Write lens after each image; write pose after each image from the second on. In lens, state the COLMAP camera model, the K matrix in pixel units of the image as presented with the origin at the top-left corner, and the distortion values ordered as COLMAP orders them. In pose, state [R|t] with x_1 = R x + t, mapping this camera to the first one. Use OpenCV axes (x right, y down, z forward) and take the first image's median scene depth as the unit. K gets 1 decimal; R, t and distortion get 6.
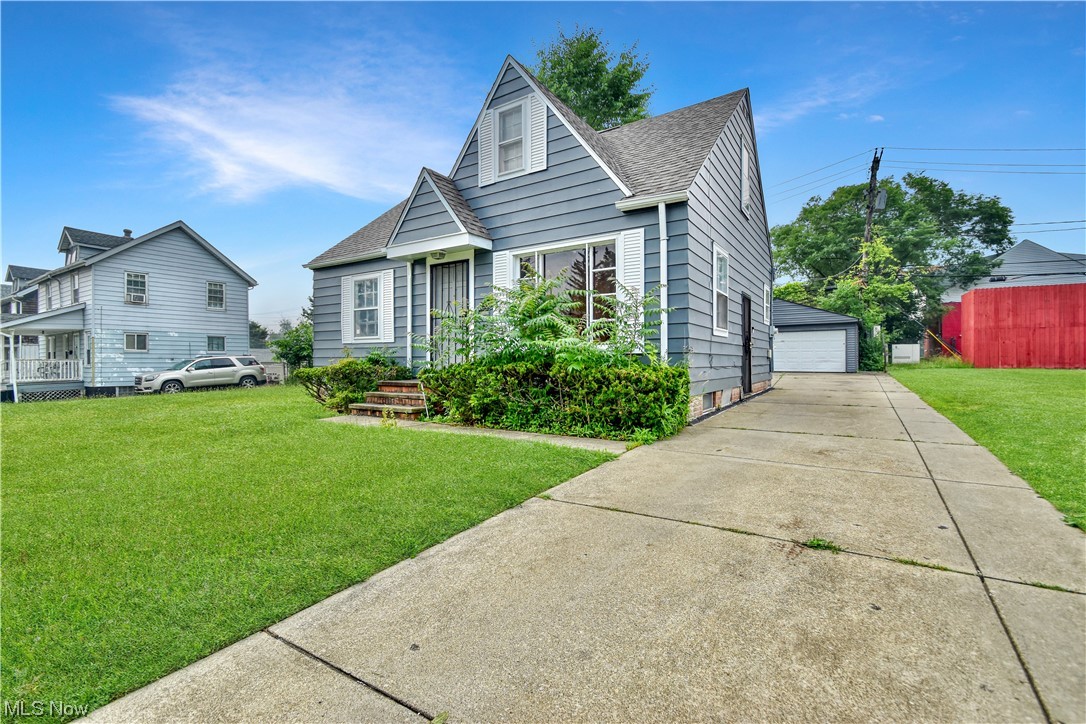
lens RADIAL K [[473.8, 0, 543.0], [0, 473.8, 362.0], [0, 0, 1]] dist [0.000544, -0.014747]
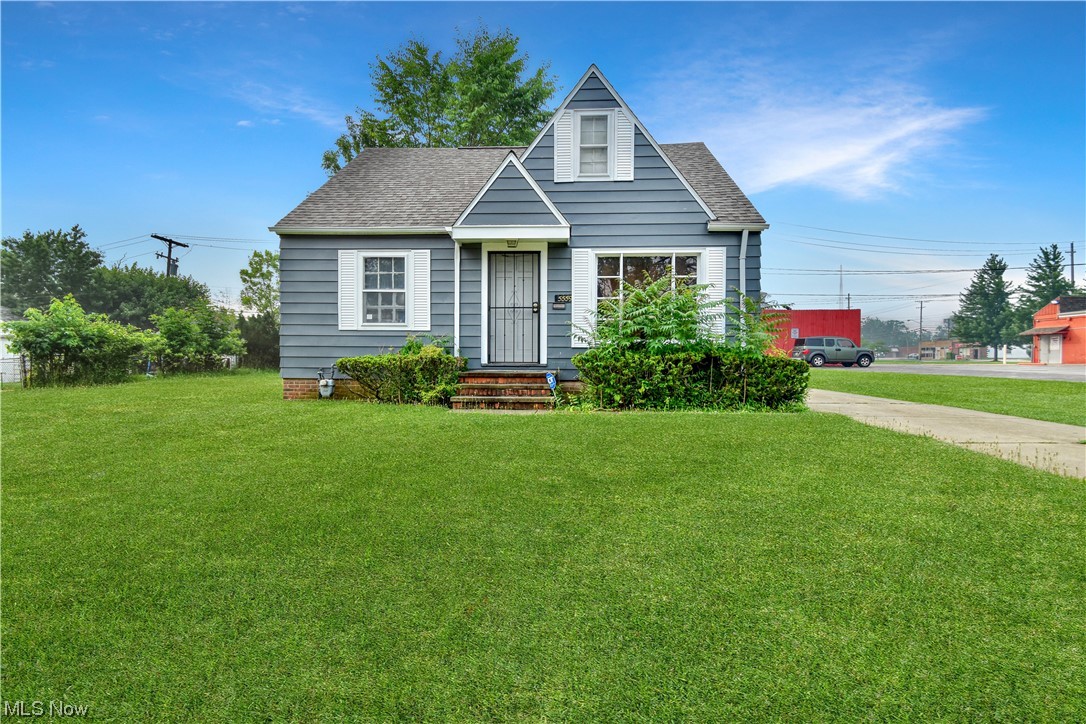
lens RADIAL K [[473.8, 0, 543.0], [0, 473.8, 362.0], [0, 0, 1]] dist [0.000544, -0.014747]
pose [[0.875153, 0.011385, 0.483712, -0.687101], [-0.011179, 0.999932, -0.003311, 0.022987], [-0.483717, -0.002510, 0.875221, 0.126568]]
